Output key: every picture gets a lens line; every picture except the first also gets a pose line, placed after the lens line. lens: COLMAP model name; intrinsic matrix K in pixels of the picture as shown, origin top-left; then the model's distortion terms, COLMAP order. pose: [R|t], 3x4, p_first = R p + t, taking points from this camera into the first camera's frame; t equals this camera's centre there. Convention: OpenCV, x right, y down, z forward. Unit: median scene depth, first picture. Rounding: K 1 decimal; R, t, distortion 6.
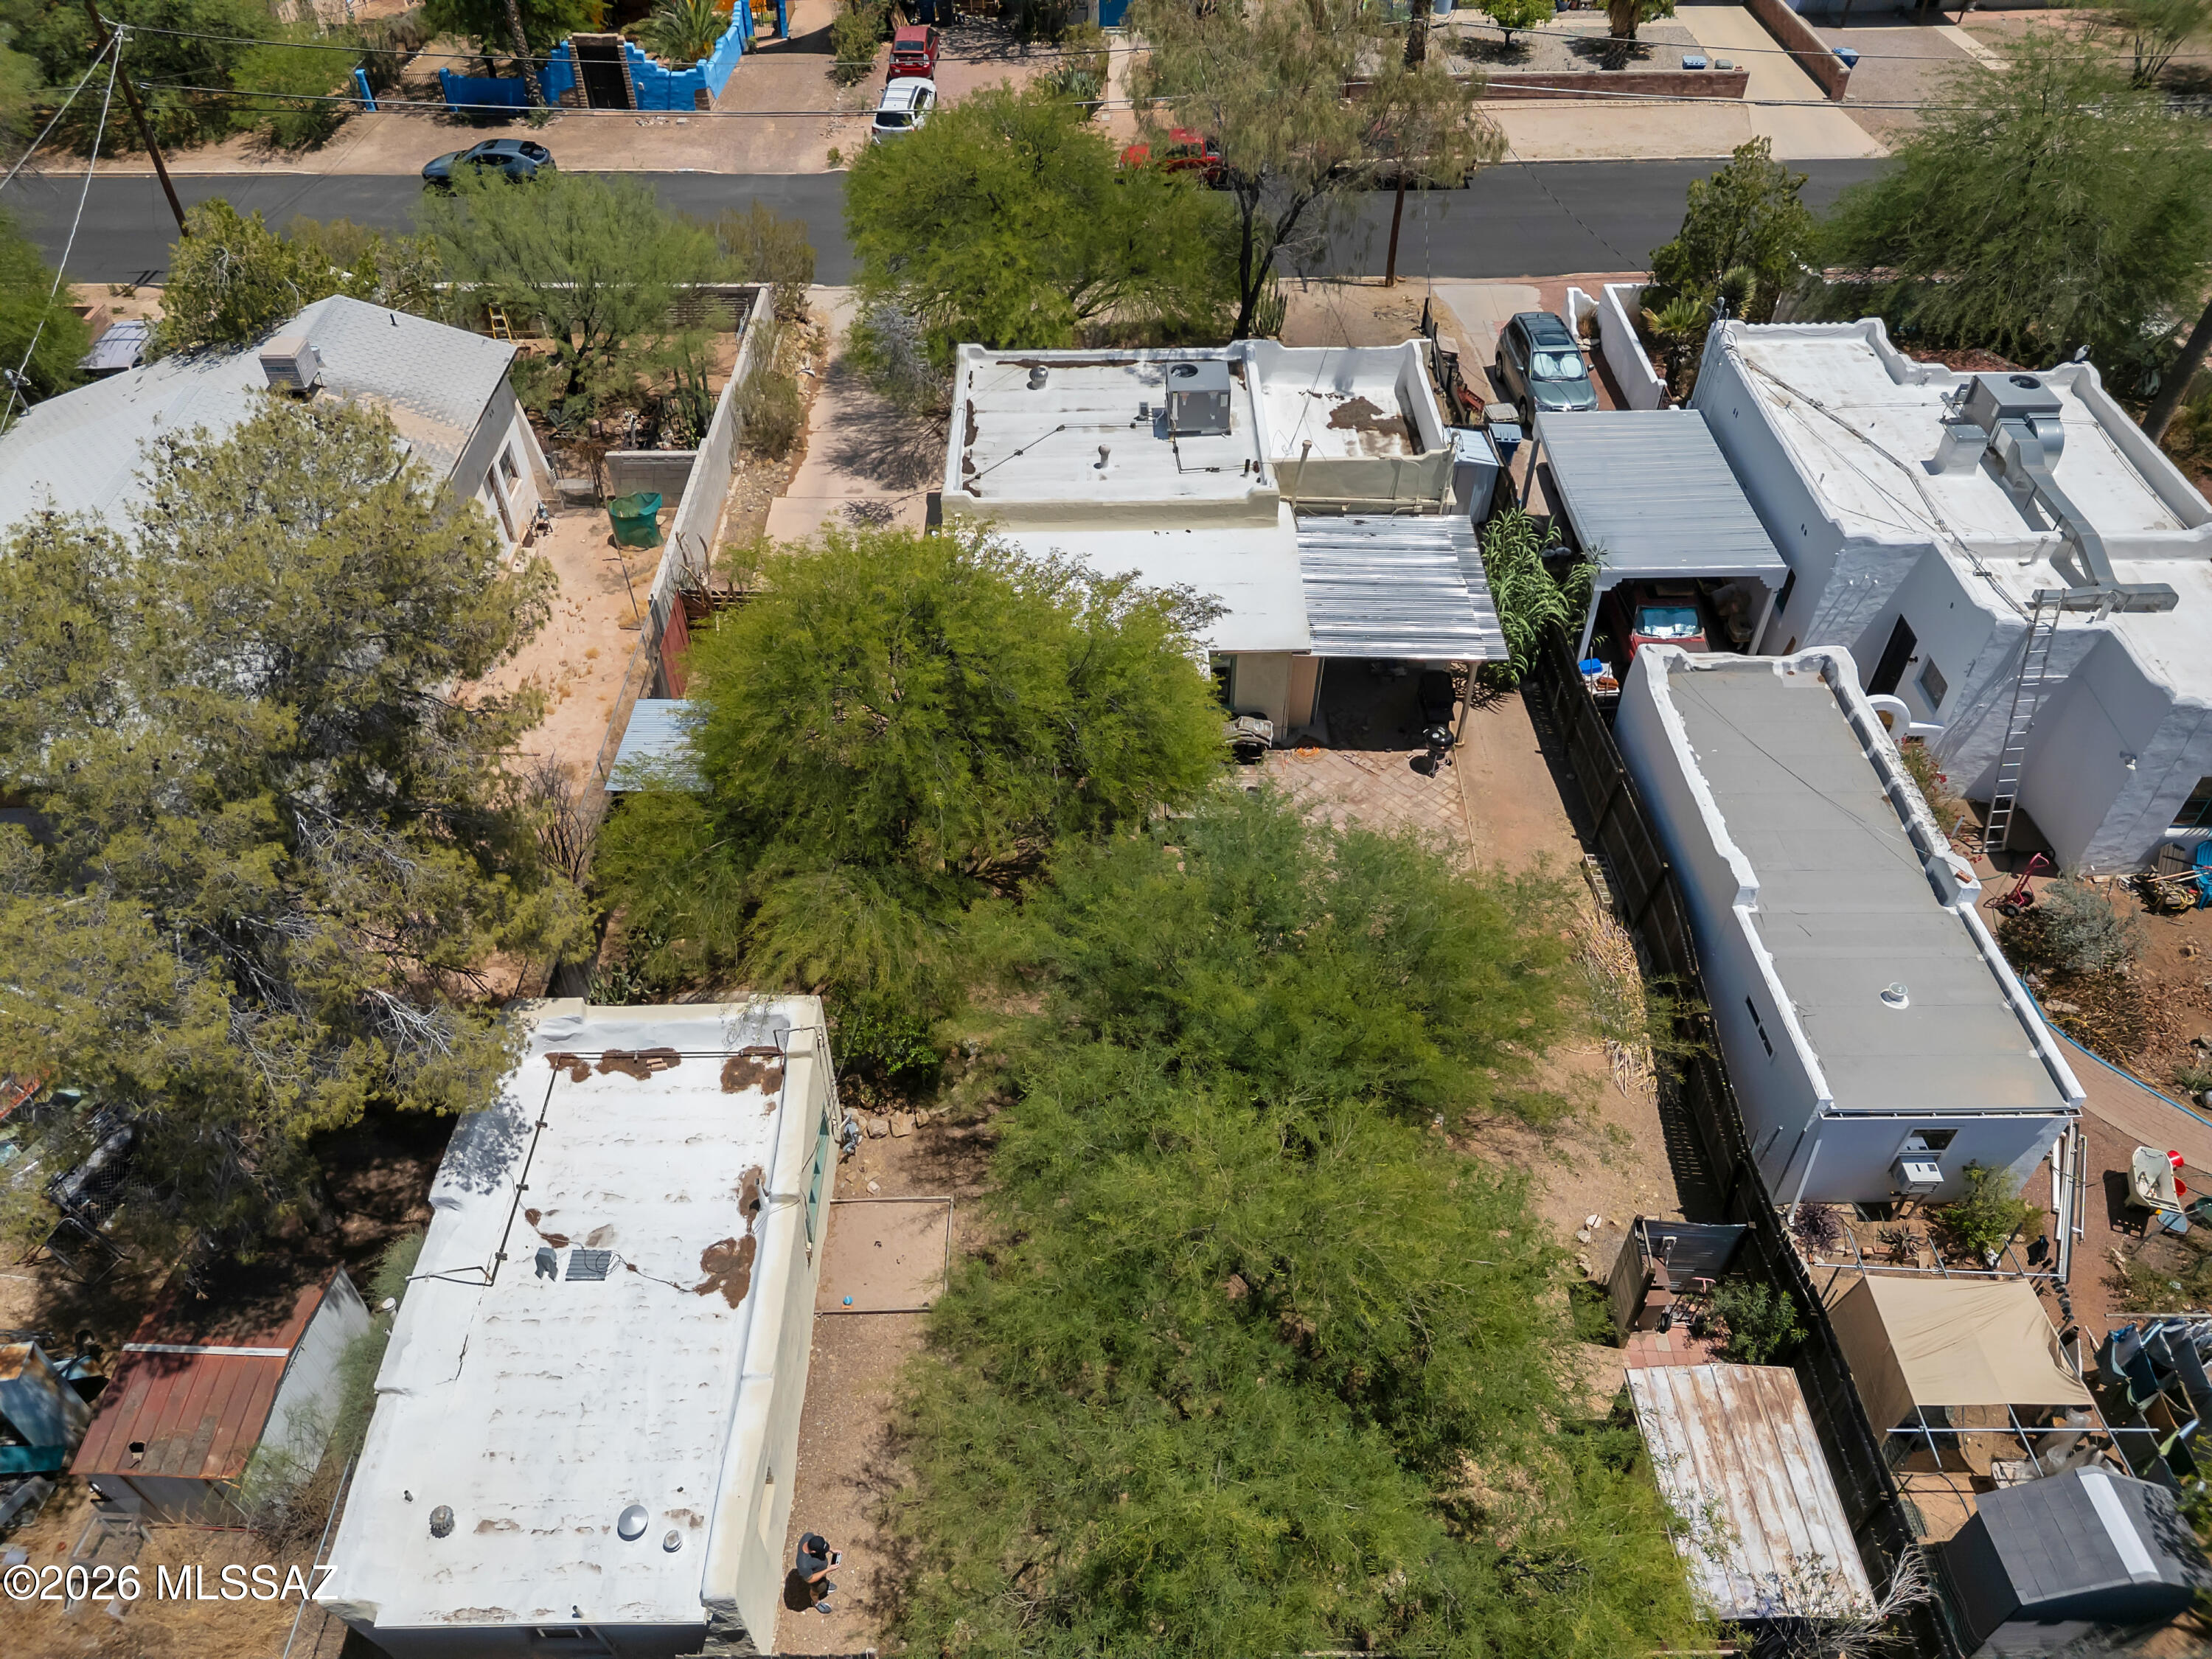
lens RADIAL K [[1526.4, 0, 1094.9], [0, 1526.4, 818.9], [0, 0, 1]] dist [0.082711, -0.082711]
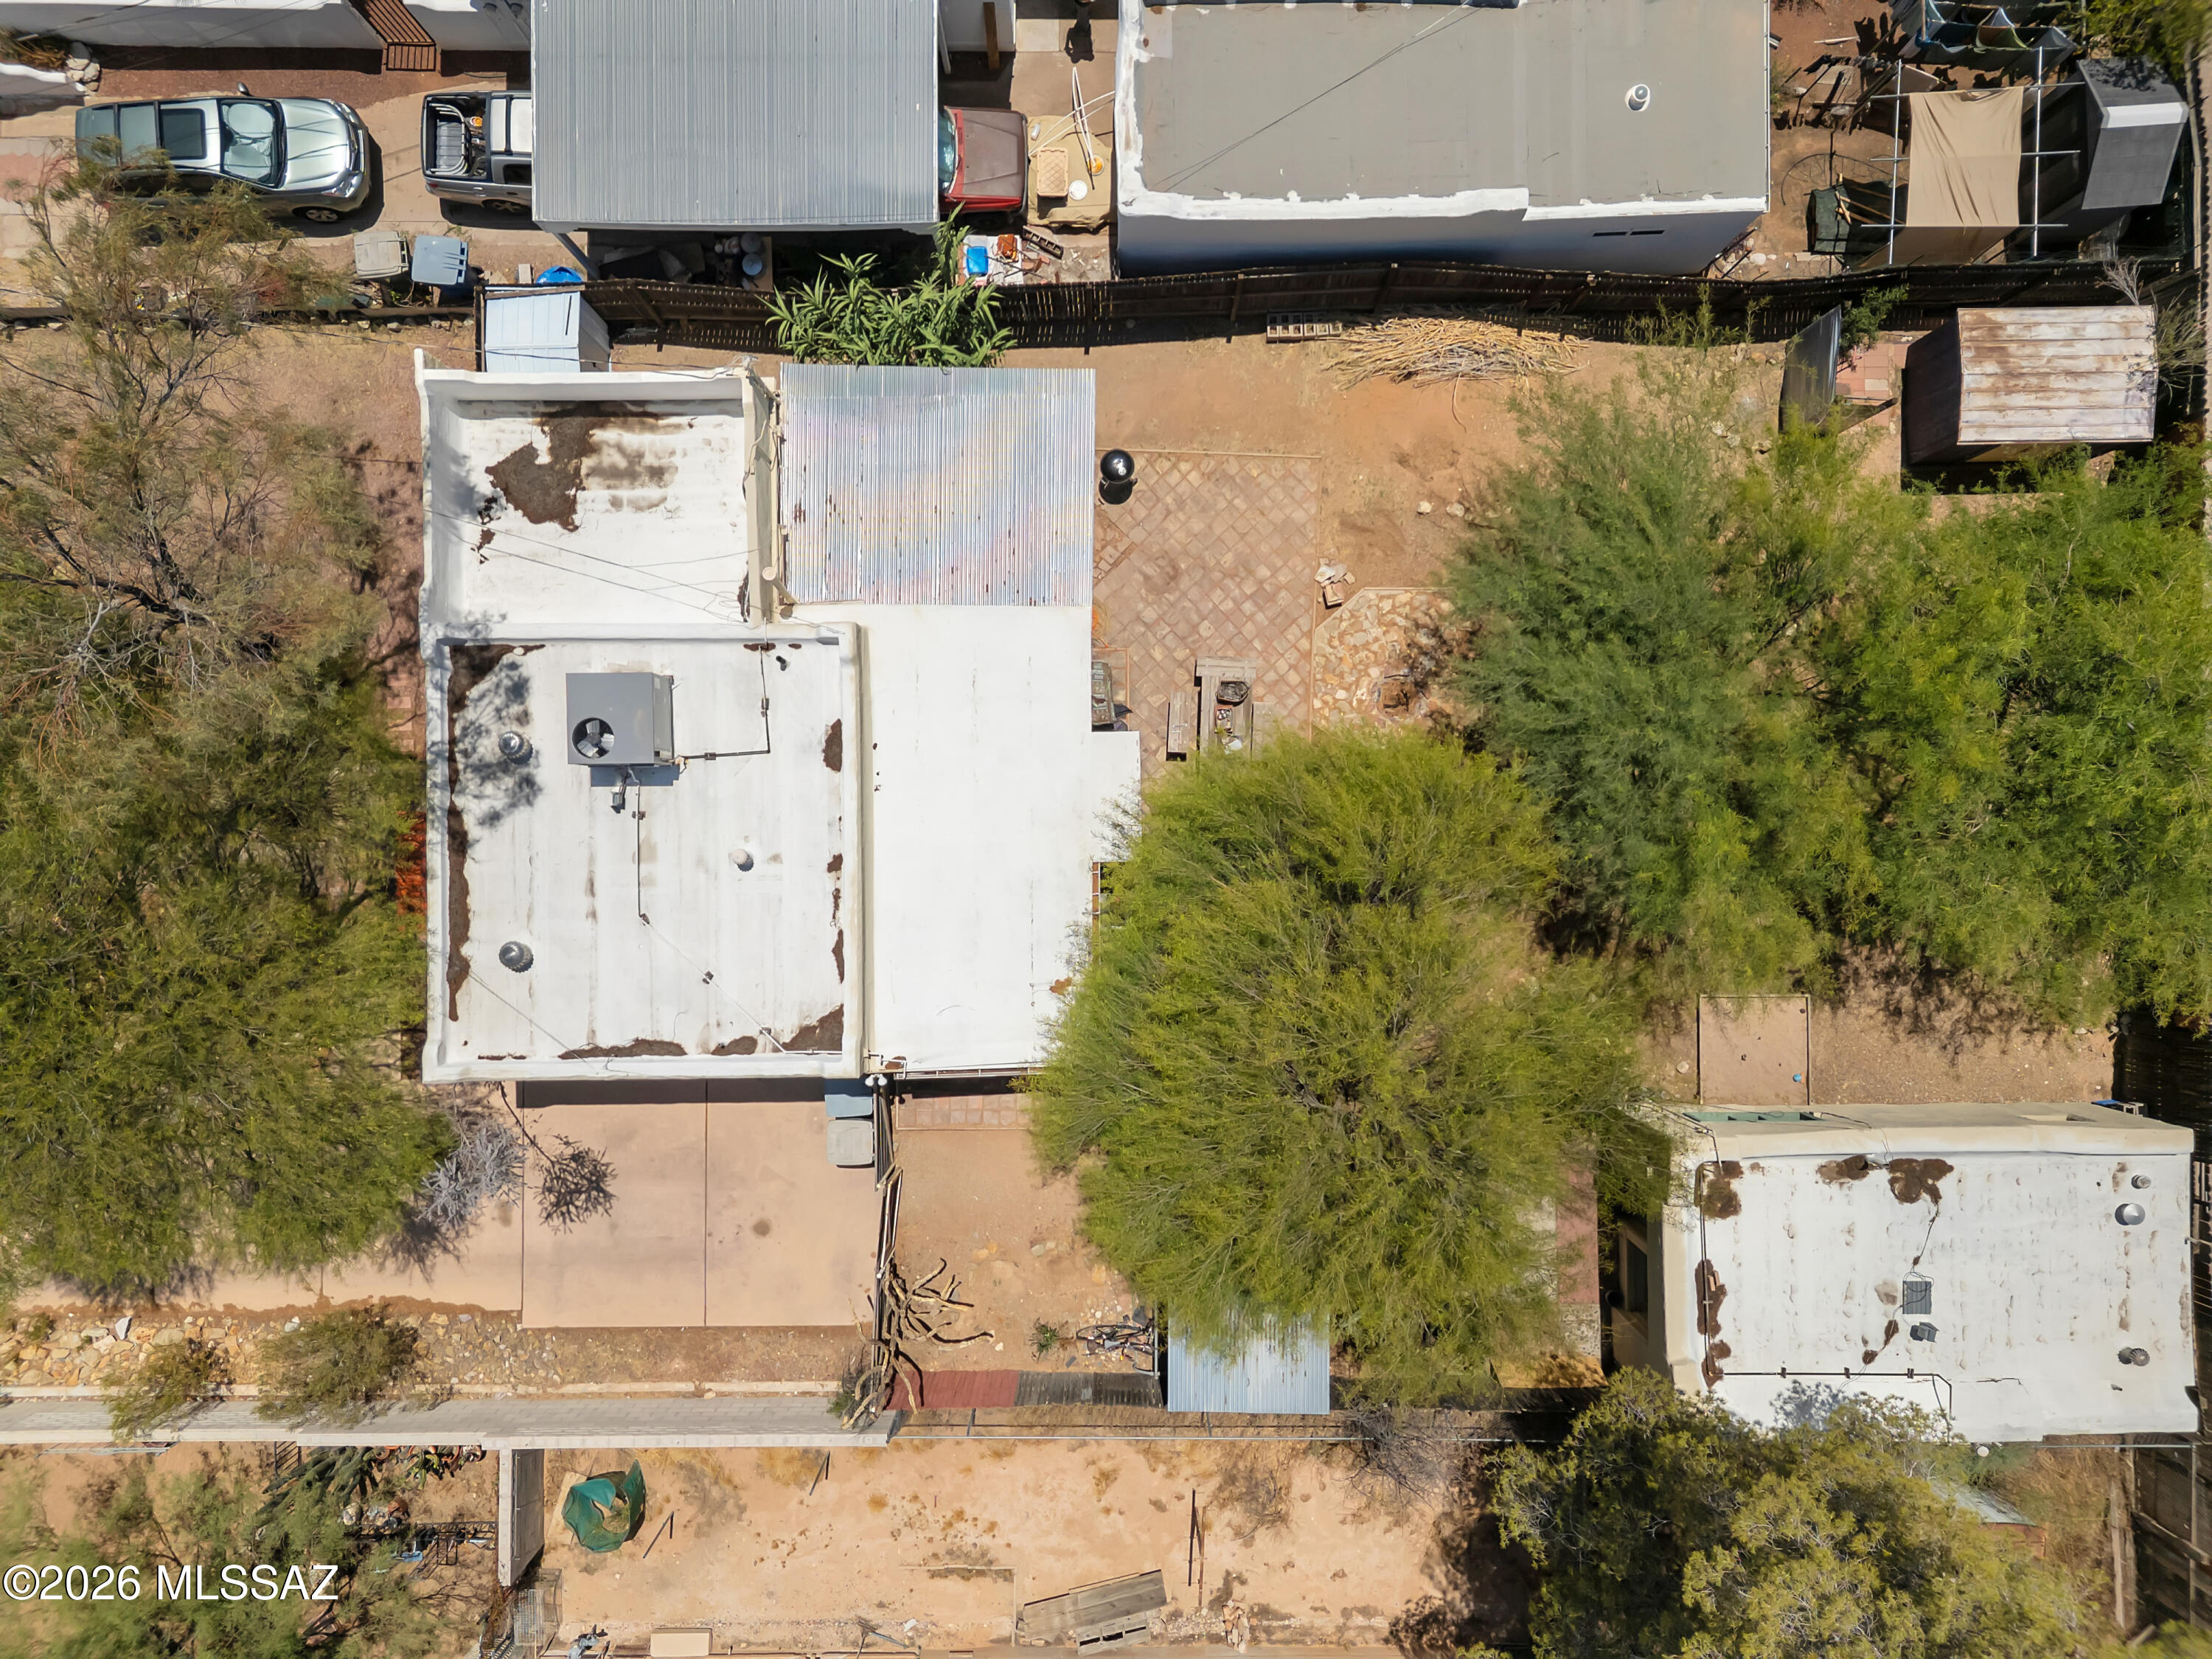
lens RADIAL K [[1526.4, 0, 1094.9], [0, 1526.4, 818.9], [0, 0, 1]] dist [0.082711, -0.082711]
pose [[-0.000255, -0.999939, 0.011031, 0.023376], [0.705666, 0.007636, 0.708504, -0.910167], [-0.708545, 0.007965, 0.705621, 0.548148]]
